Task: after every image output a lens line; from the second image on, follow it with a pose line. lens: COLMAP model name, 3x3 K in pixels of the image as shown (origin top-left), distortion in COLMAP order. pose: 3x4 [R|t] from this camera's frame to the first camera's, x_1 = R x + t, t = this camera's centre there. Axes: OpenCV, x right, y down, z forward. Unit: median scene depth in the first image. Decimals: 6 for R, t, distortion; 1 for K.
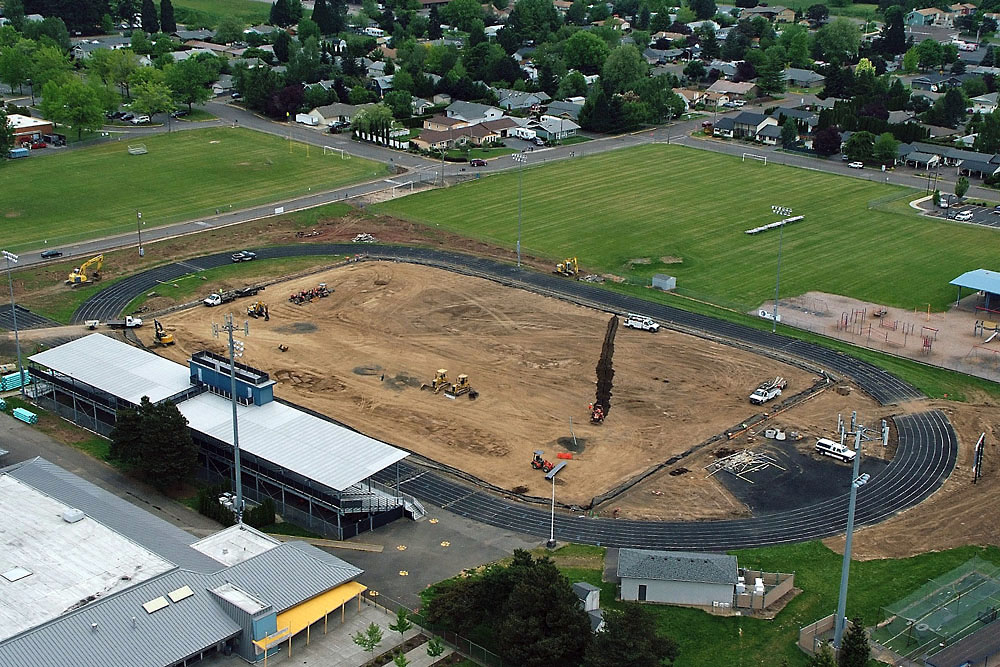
lens RADIAL K [[1541.7, 0, 500.0], [0, 1541.7, 333.5], [0, 0, 1]] dist [0.101636, 0.103920]
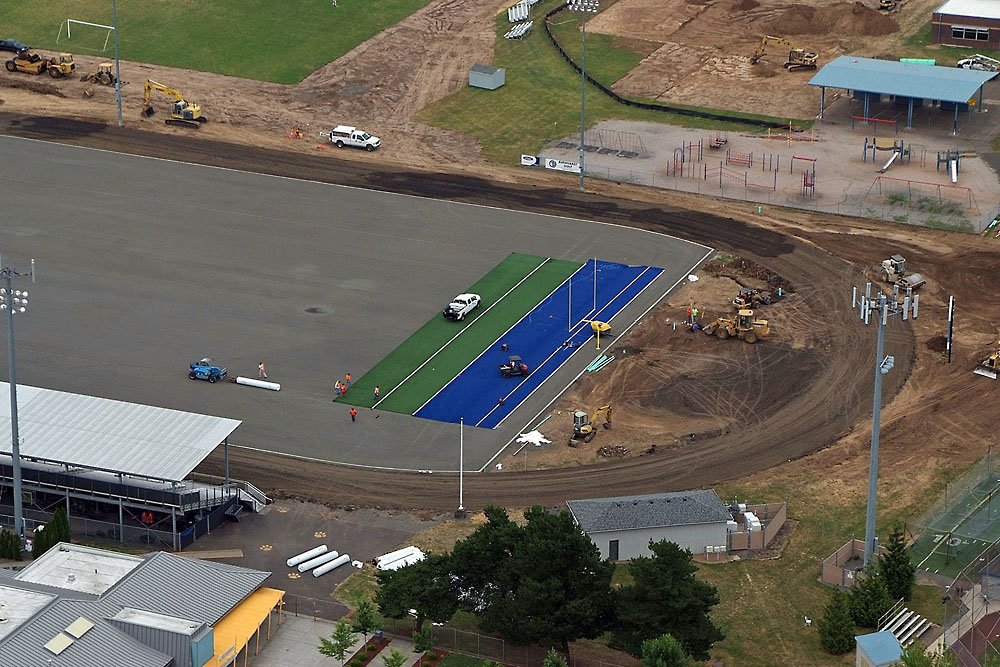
lens RADIAL K [[3824.0, 0, 500.0], [0, 3824.0, 333.5], [0, 0, 1]] dist [1.064889, -1.102244]
pose [[0.944730, -0.124860, 0.303144, -0.494859], [0.112865, 0.991983, 0.056845, -0.051398], [-0.307811, -0.019488, 0.951248, -0.750000]]
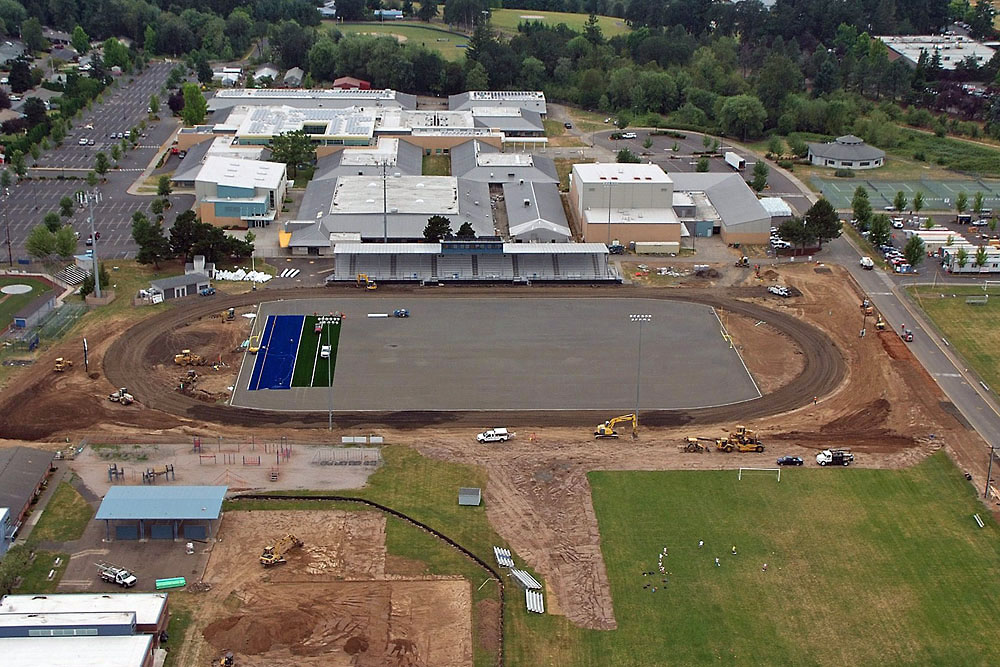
lens RADIAL K [[1541.7, 0, 500.0], [0, 1541.7, 333.5], [0, 0, 1]] dist [0.101636, 0.103920]
pose [[-0.718017, 0.198964, -0.666982, 1.117472], [-0.238771, 0.829711, 0.504547, -0.887155], [0.653789, 0.521530, -0.548239, 2.266595]]
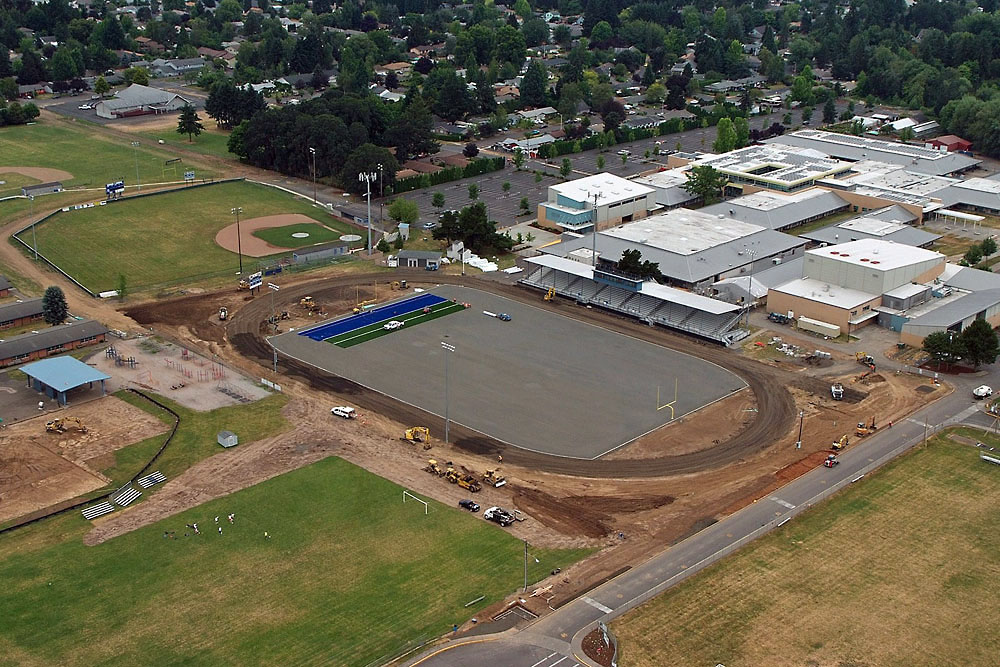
lens RADIAL K [[1335.3, 0, 500.0], [0, 1335.3, 333.5], [0, 0, 1]] dist [0.050886, 0.014660]
pose [[-0.999086, -0.042422, -0.005227, -0.030604], [-0.036632, 0.786806, 0.616113, -1.090277], [-0.022024, 0.615741, -0.787641, 2.665477]]
